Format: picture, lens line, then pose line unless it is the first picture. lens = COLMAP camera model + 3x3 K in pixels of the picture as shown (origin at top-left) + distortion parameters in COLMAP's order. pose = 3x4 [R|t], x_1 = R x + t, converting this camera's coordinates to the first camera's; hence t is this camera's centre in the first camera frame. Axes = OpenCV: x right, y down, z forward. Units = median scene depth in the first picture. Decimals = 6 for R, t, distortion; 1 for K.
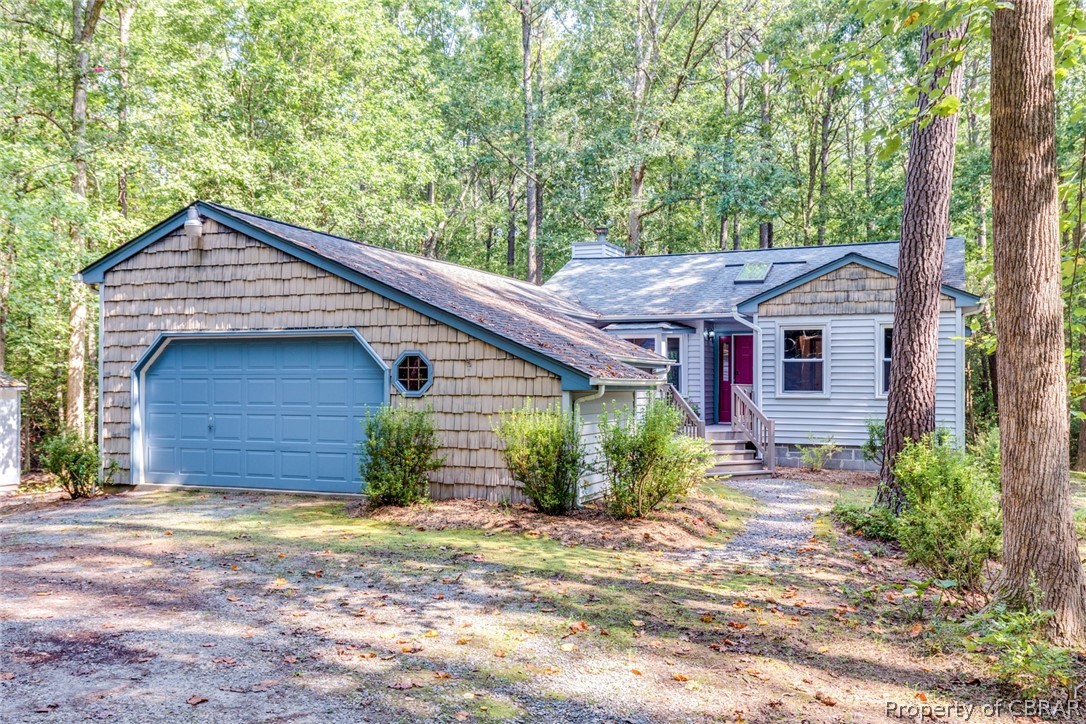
lens RADIAL K [[899.4, 0, 541.6], [0, 899.4, 367.8], [0, 0, 1]] dist [0.052559, 0.002675]
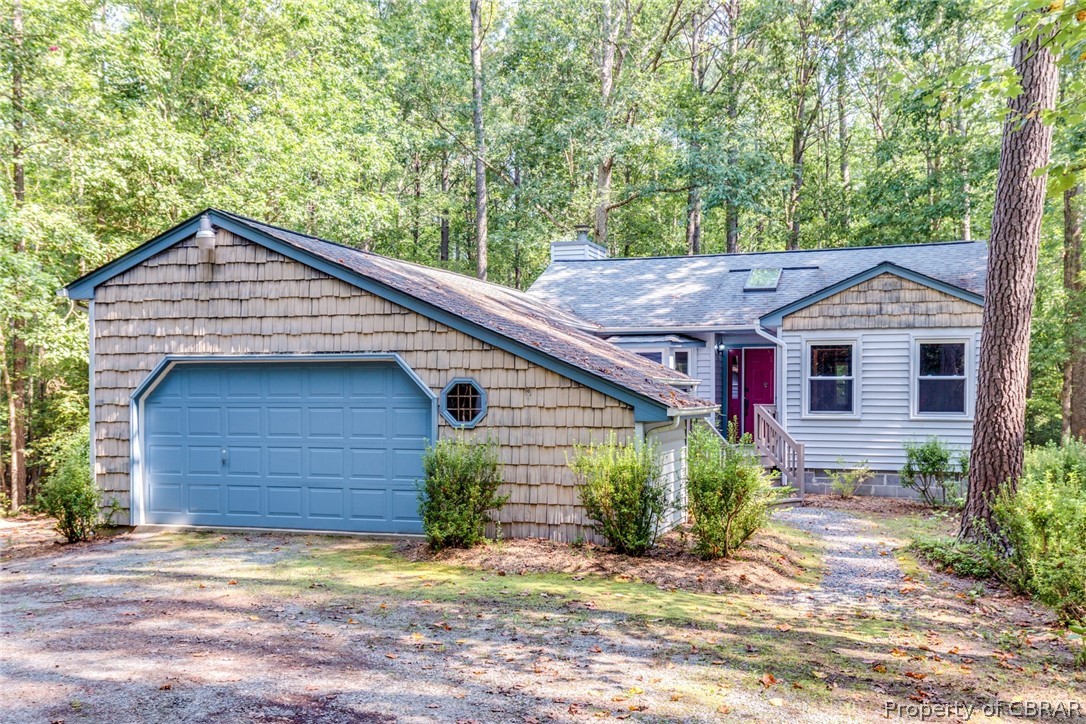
lens RADIAL K [[1015.0, 0, 553.8], [0, 1015.0, 396.5], [0, 0, 1]] dist [0.073448, 0.000000]
pose [[0.997741, -0.003965, 0.067057, -0.114918], [0.002696, 0.999816, 0.018993, -0.018504], [-0.067120, -0.018769, 0.997568, -0.037545]]
